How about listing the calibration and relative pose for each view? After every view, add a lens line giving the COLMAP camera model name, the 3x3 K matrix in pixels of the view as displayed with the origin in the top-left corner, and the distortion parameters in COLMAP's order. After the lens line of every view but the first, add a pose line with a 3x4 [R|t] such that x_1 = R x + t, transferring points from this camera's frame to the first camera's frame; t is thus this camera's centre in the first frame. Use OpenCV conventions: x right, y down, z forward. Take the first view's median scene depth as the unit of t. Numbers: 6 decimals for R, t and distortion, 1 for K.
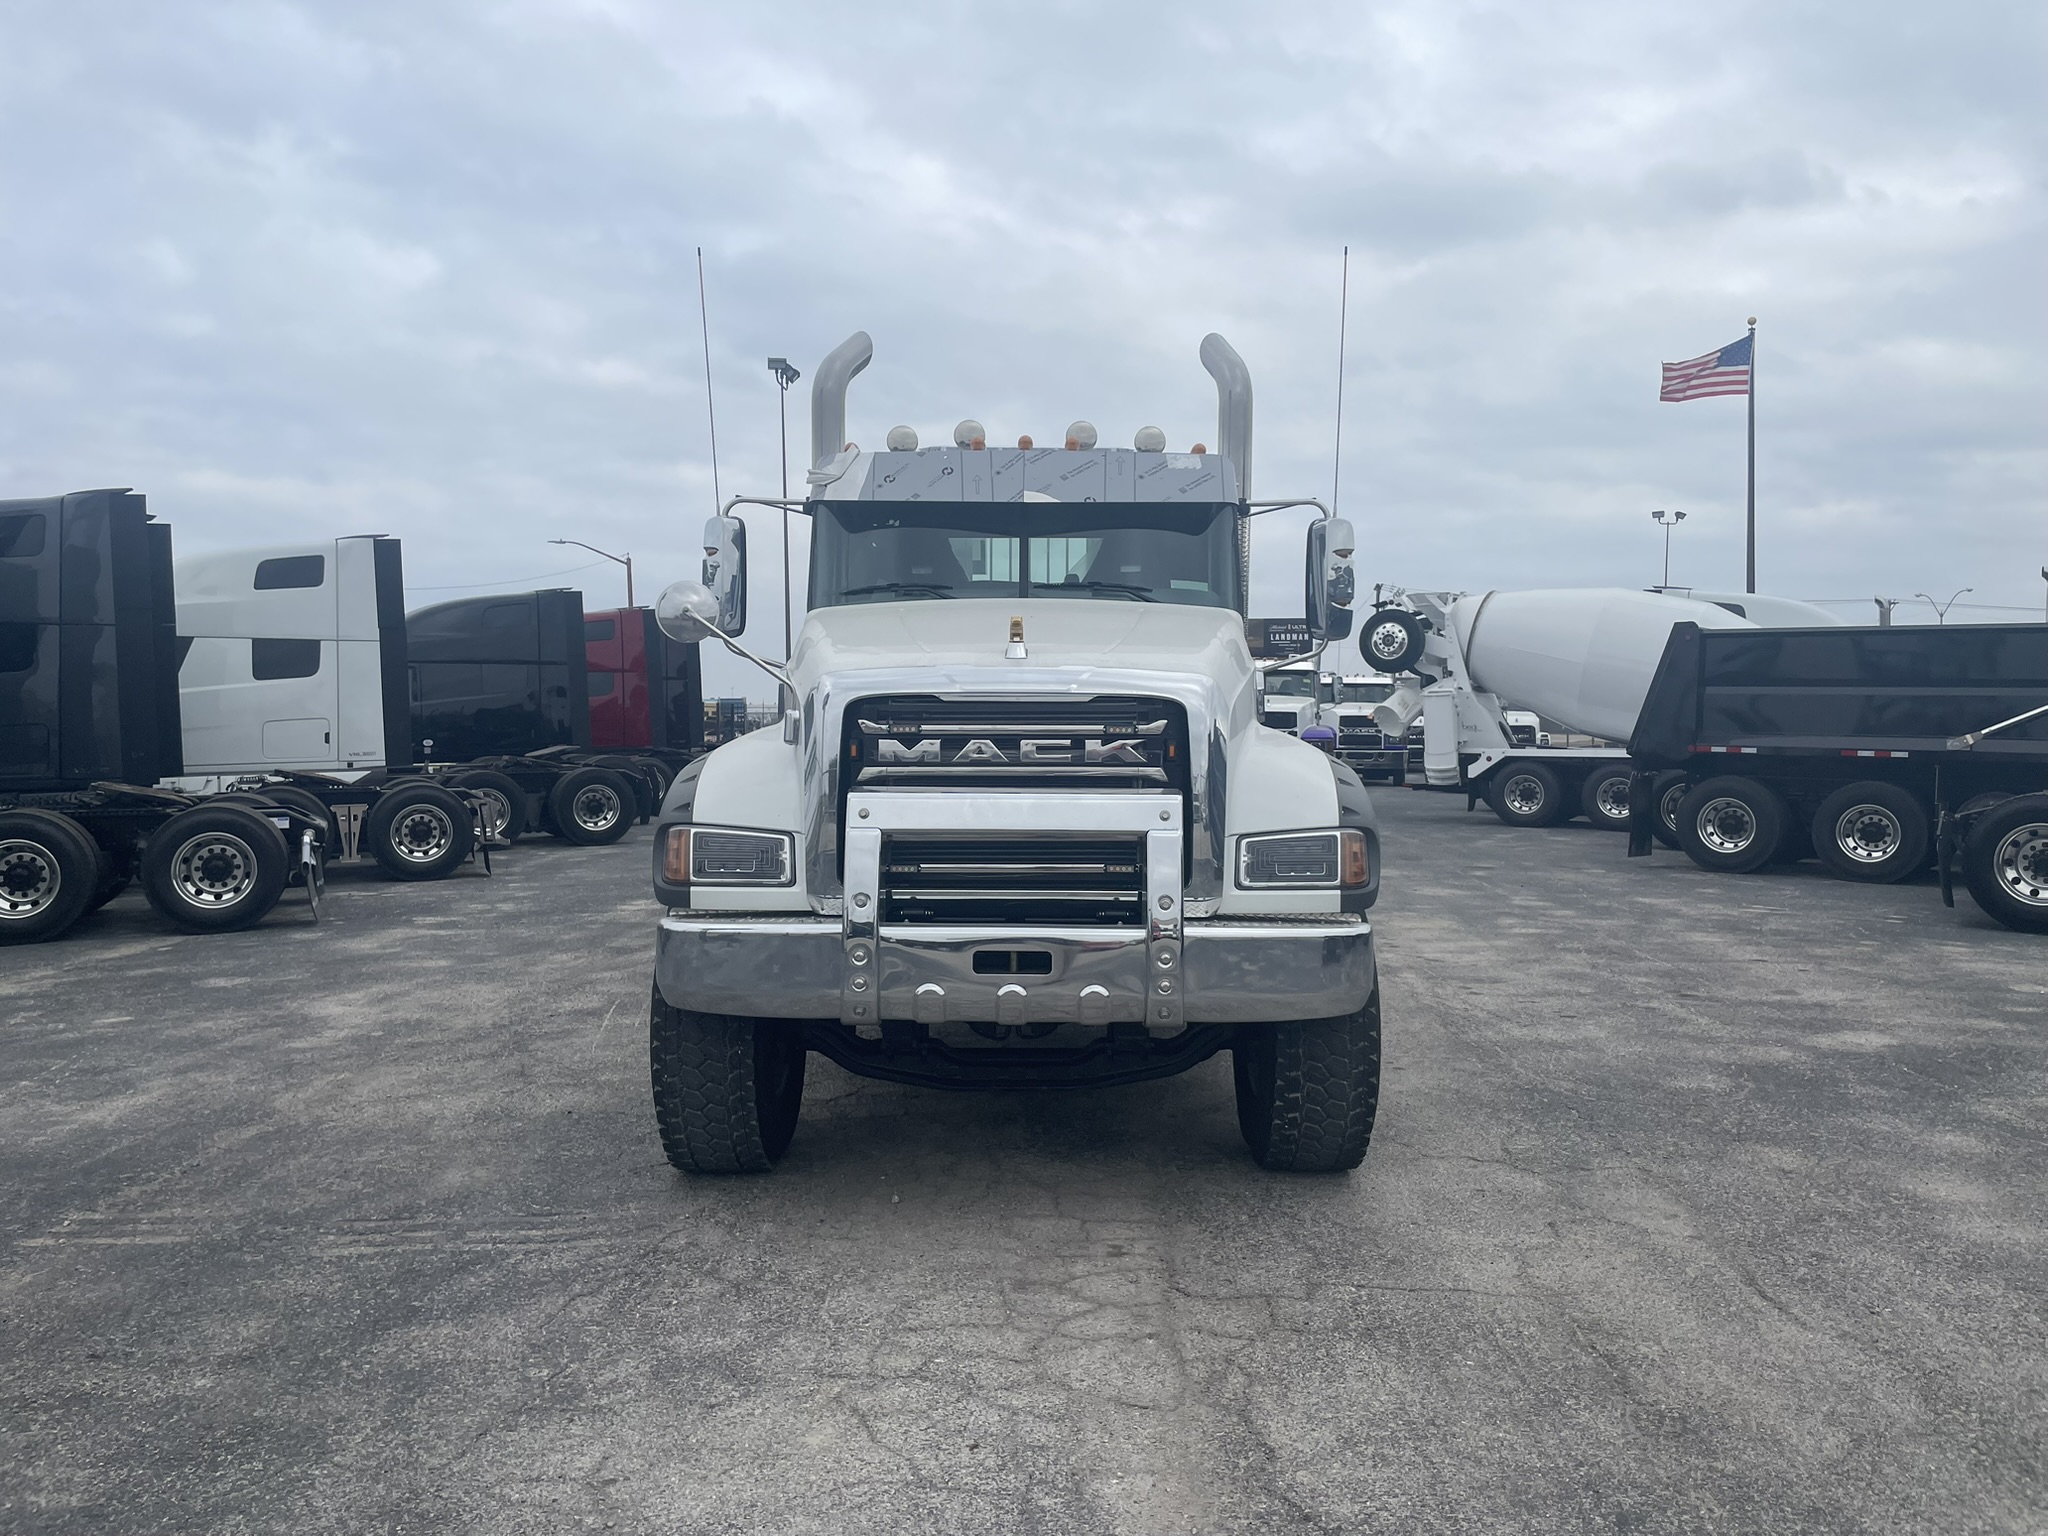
lens RADIAL K [[1571.0, 0, 1024.0], [0, 1571.0, 768.0], [0, 0, 1]] dist [0.097494, -0.126235]
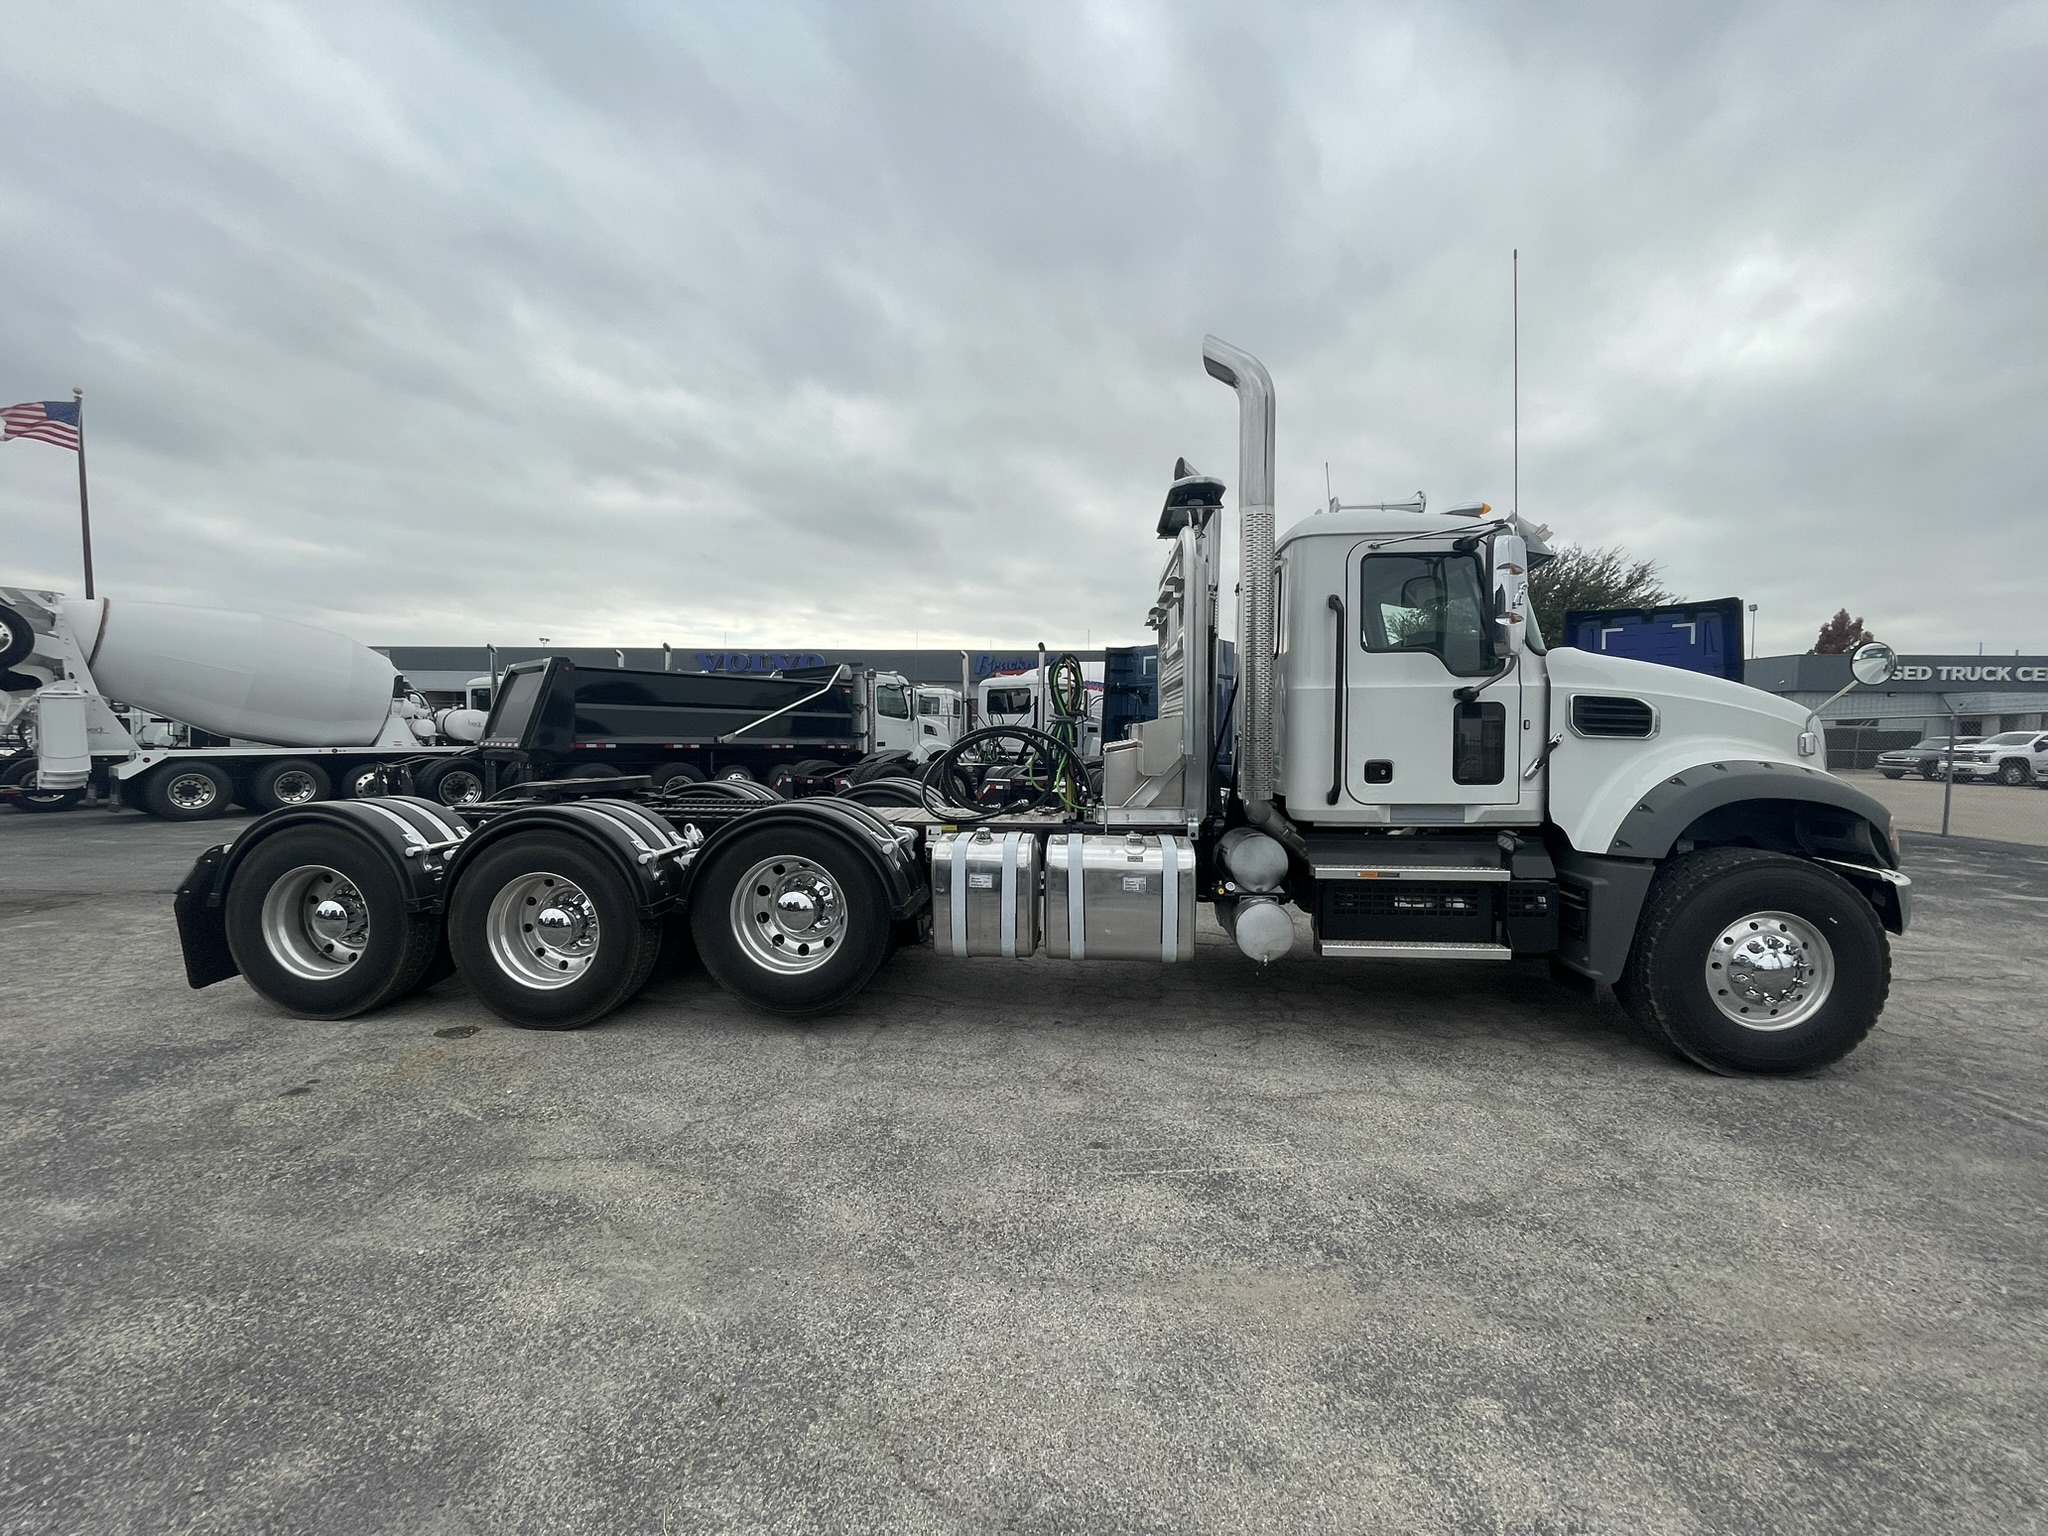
lens RADIAL K [[829.8, 0, 1024.0], [0, 829.8, 768.0], [0, 0, 1]] dist [-0.000847, -0.000112]
pose [[0.055008, -0.053199, 0.997068, -0.225845], [0.024917, 0.998342, 0.051893, -0.014720], [-0.998175, 0.021990, 0.056242, 0.387594]]
